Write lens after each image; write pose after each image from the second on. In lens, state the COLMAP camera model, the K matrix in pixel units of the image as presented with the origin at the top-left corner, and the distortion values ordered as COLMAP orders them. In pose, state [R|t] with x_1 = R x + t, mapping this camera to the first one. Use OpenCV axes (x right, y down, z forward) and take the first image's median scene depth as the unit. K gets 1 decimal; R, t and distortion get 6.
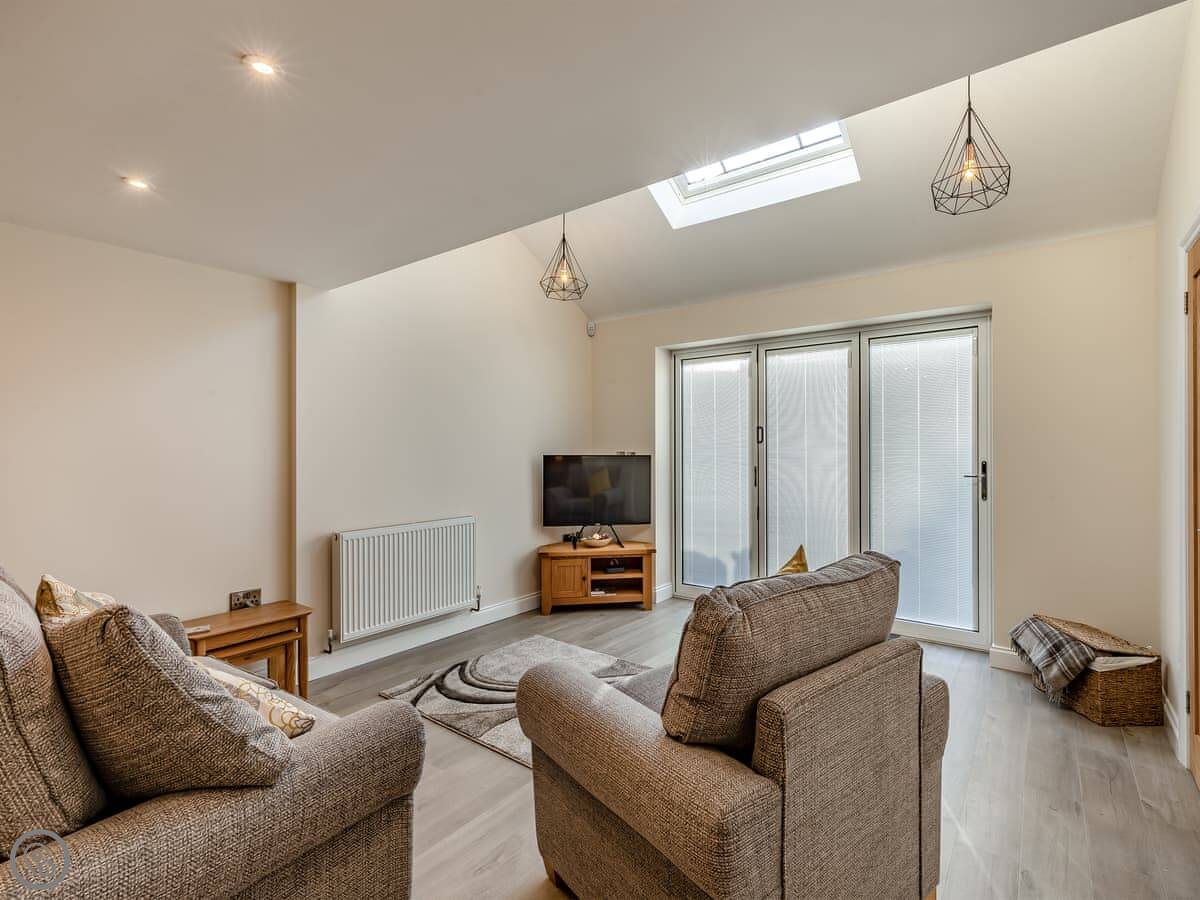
lens RADIAL K [[569.1, 0, 655.7], [0, 569.1, 444.2], [0, 0, 1]] dist [0.002367, 0.000396]
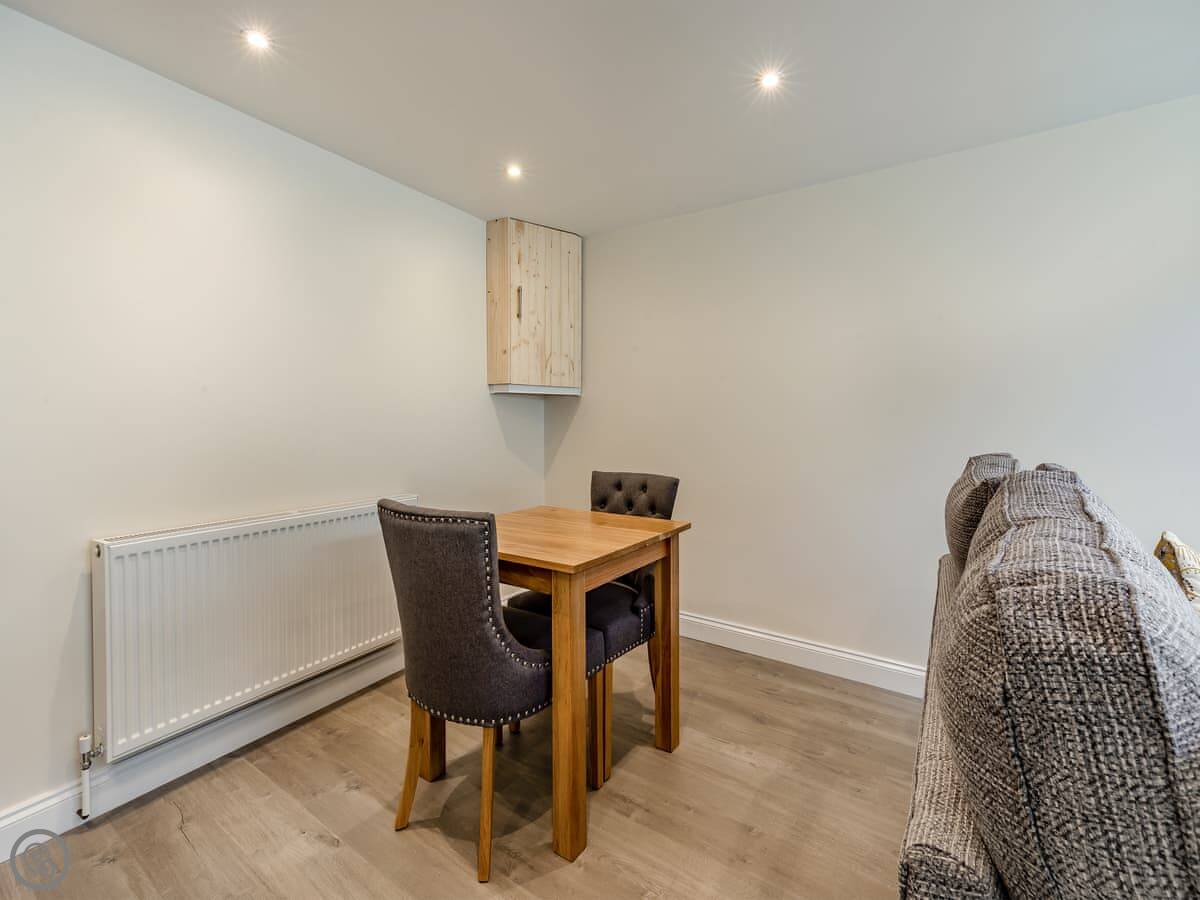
lens RADIAL K [[551.4, 0, 599.4], [0, 551.4, 428.7], [0, 0, 1]] dist [0.002555, 0.000285]
pose [[-0.009450, 0.028490, -0.999549, -0.232462], [0.005905, 0.999578, 0.028435, 0.047389], [0.999938, -0.005634, -0.009614, 0.185281]]
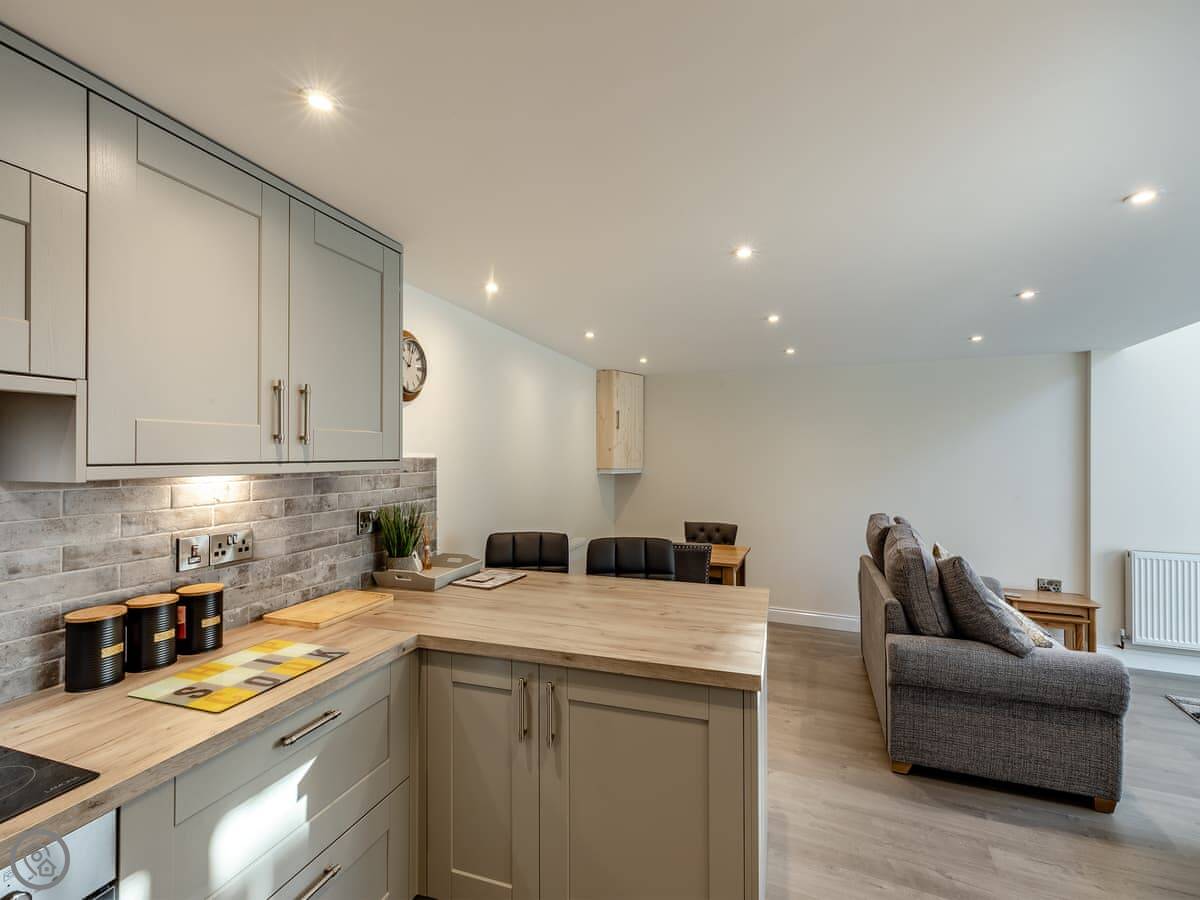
lens RADIAL K [[552.9, 0, 600.0], [0, 552.9, 450.0], [0, 0, 1]] dist [0.002294, -0.000133]
pose [[0.206108, 0.003978, -0.978521, 0.401109], [0.001782, 0.999989, 0.004441, -0.072373], [0.978528, -0.002659, 0.206099, -0.377716]]
